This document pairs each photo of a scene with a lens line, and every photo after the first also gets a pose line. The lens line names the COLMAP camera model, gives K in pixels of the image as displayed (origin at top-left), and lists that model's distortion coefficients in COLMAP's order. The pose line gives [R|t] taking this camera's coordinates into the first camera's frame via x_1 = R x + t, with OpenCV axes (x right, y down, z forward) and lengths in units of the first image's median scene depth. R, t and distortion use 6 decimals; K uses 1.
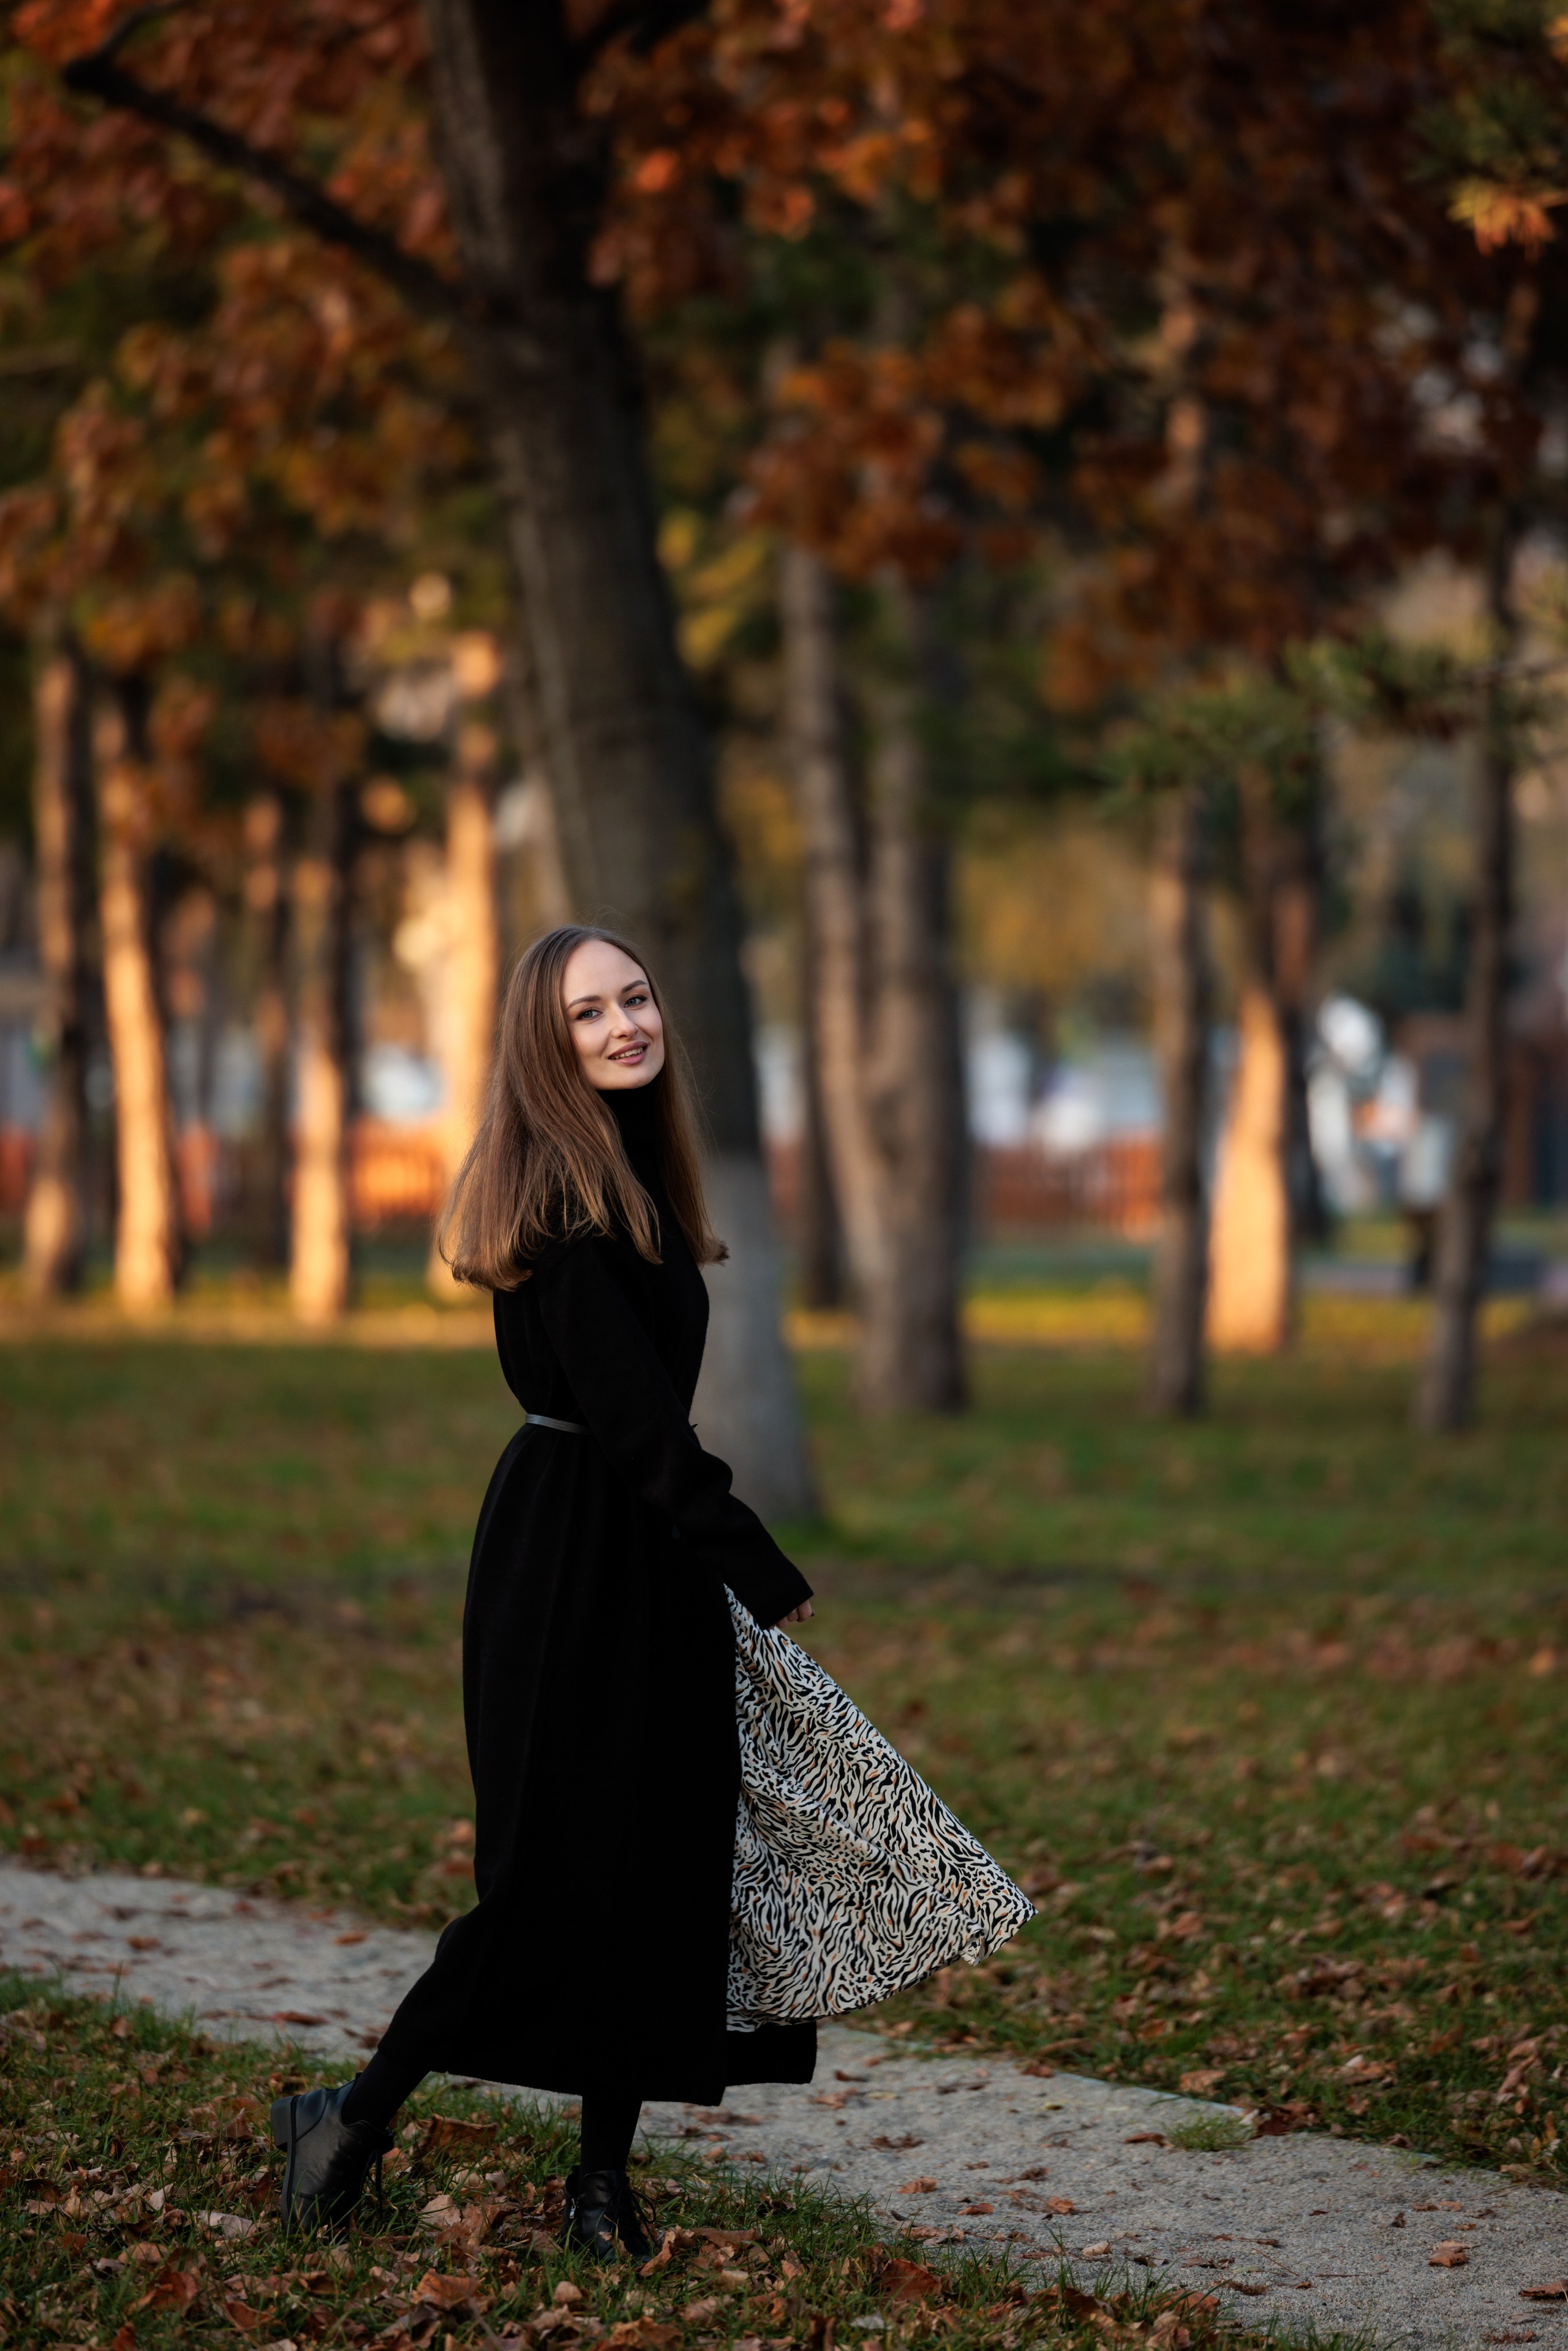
lens RADIAL K [[13711.4, 0, 784.0], [0, 13711.4, 1175.5], [0, 0, 1]] dist [-0.046098, 13.046133]
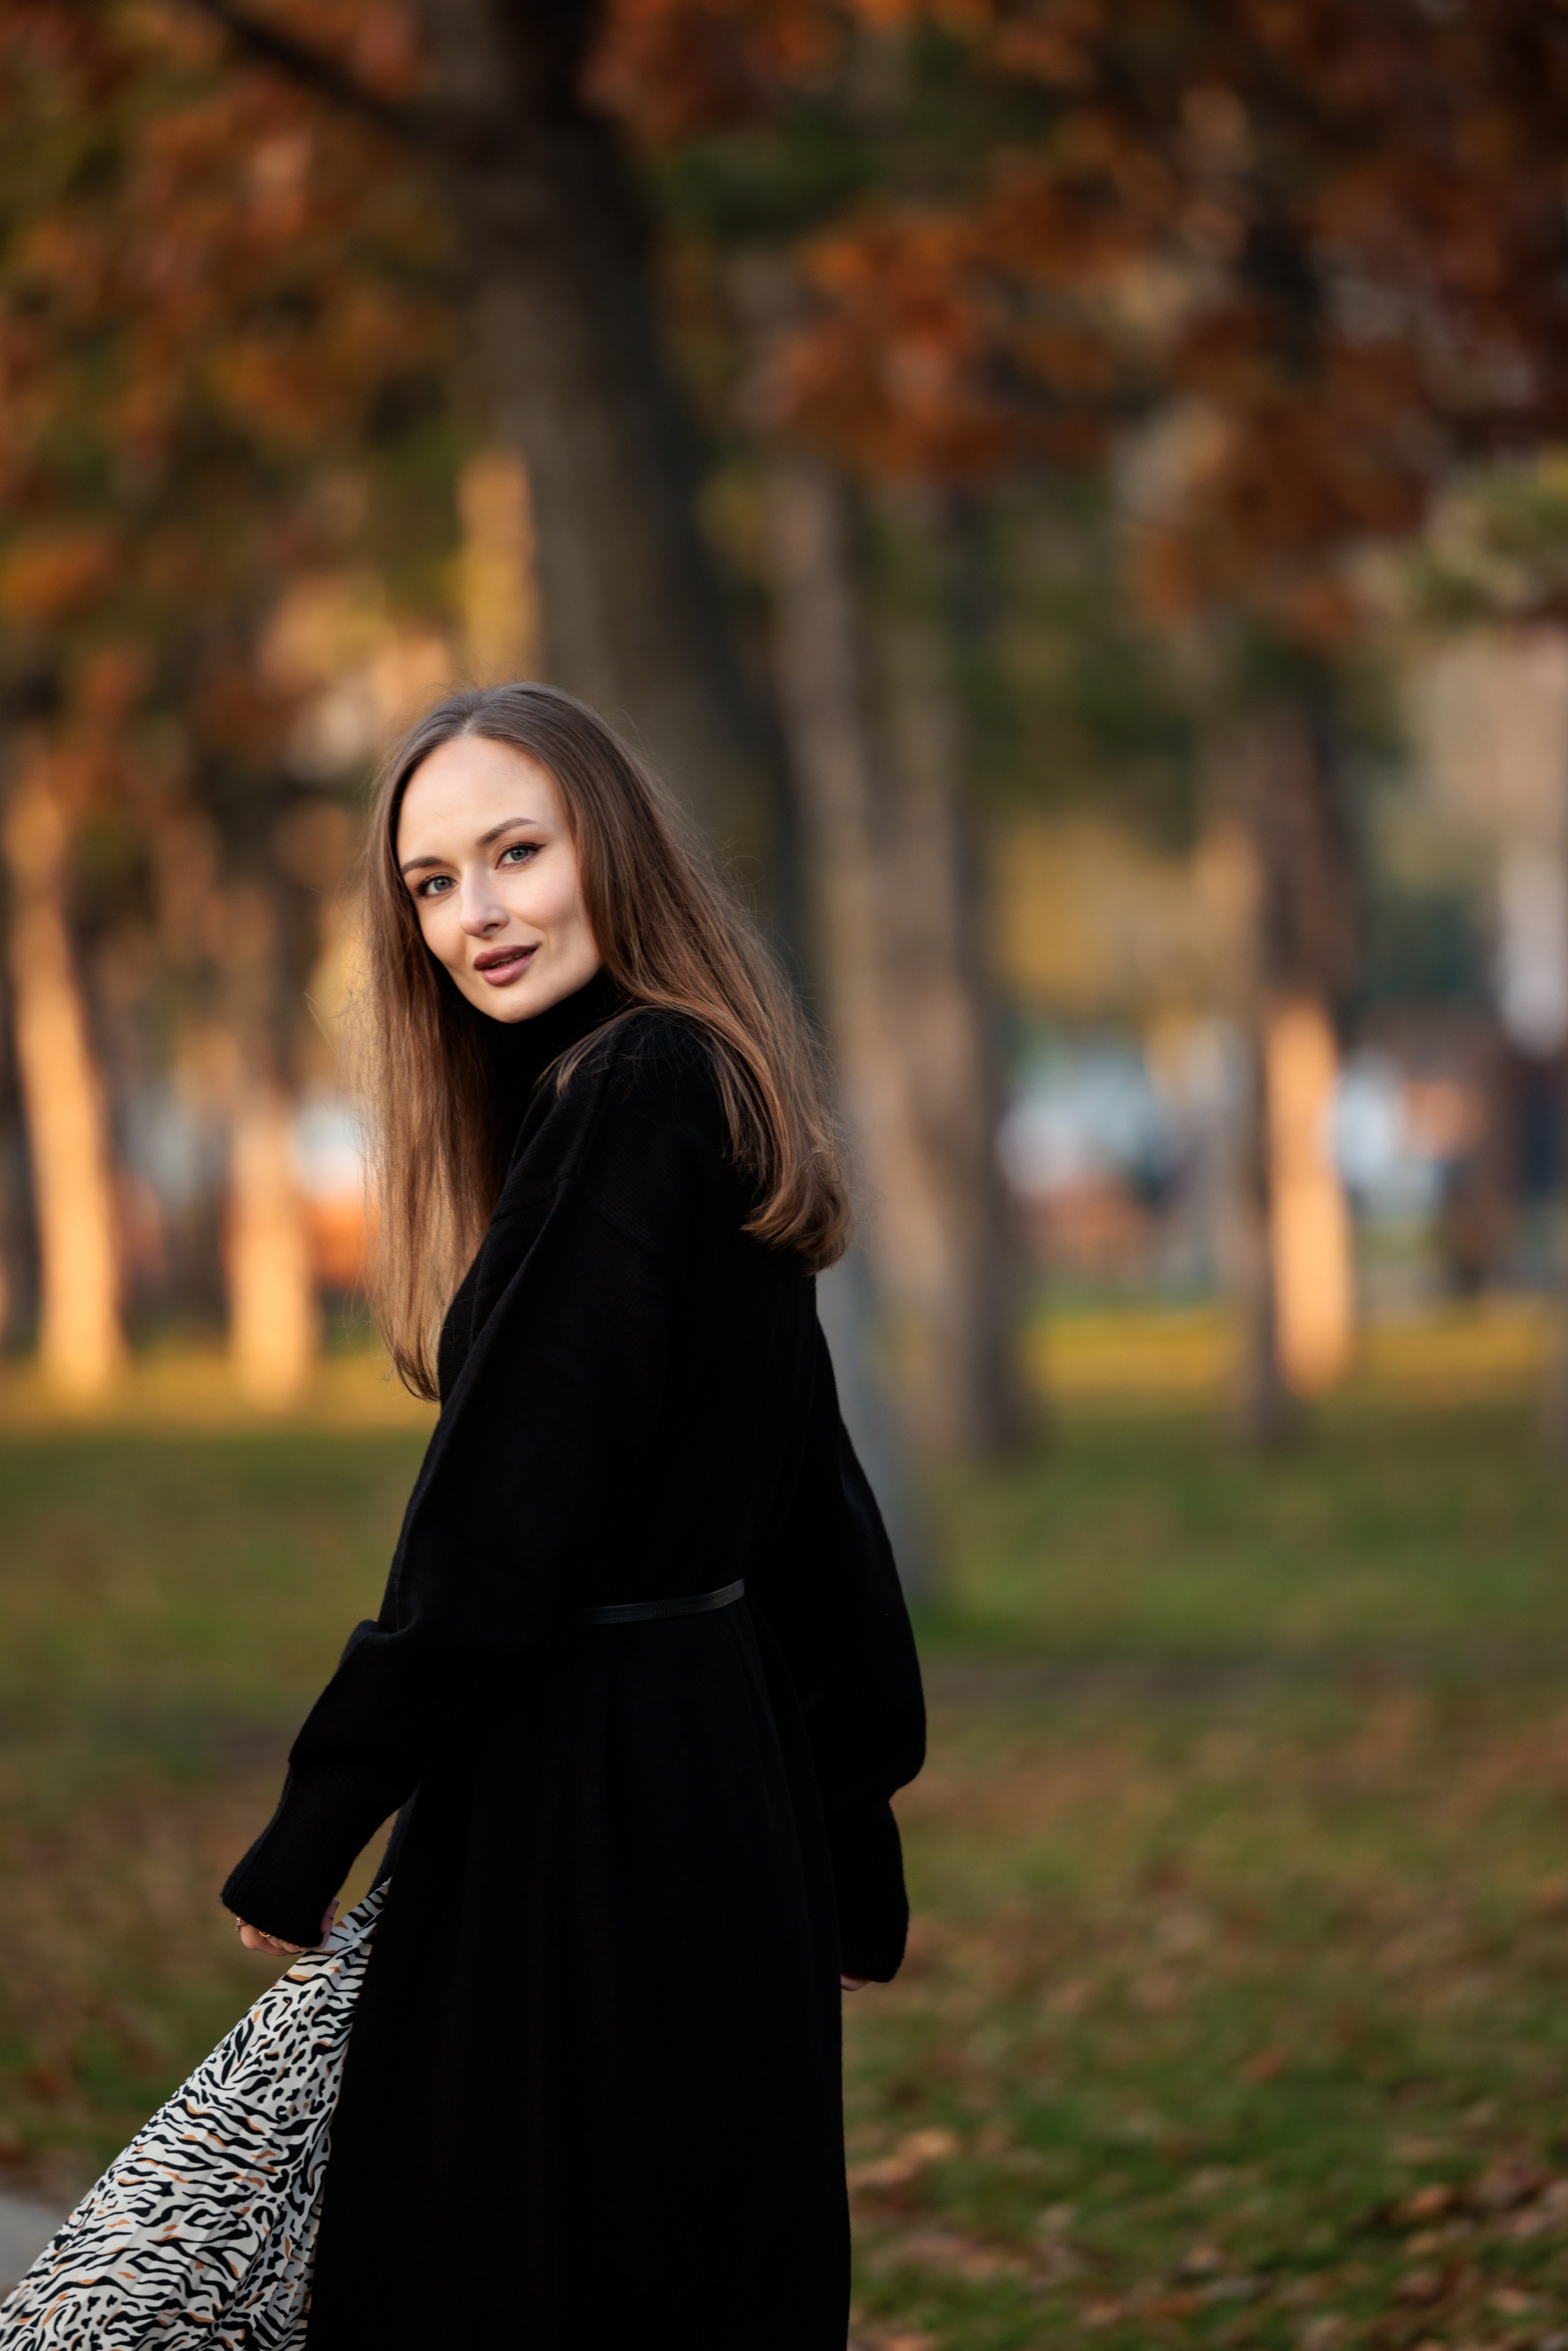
lens RADIAL K [[13711.4, 0, 784.0], [0, 13711.4, 1175.5], [0, 0, 1]] dist [-0.046098, 13.046133]
pose [[0.999024, -0.043824, 0.005541, -0.009835], [0.043843, 0.999033, -0.003393, 0.001847], [-0.005387, 0.003633, 0.999979, 0.177895]]
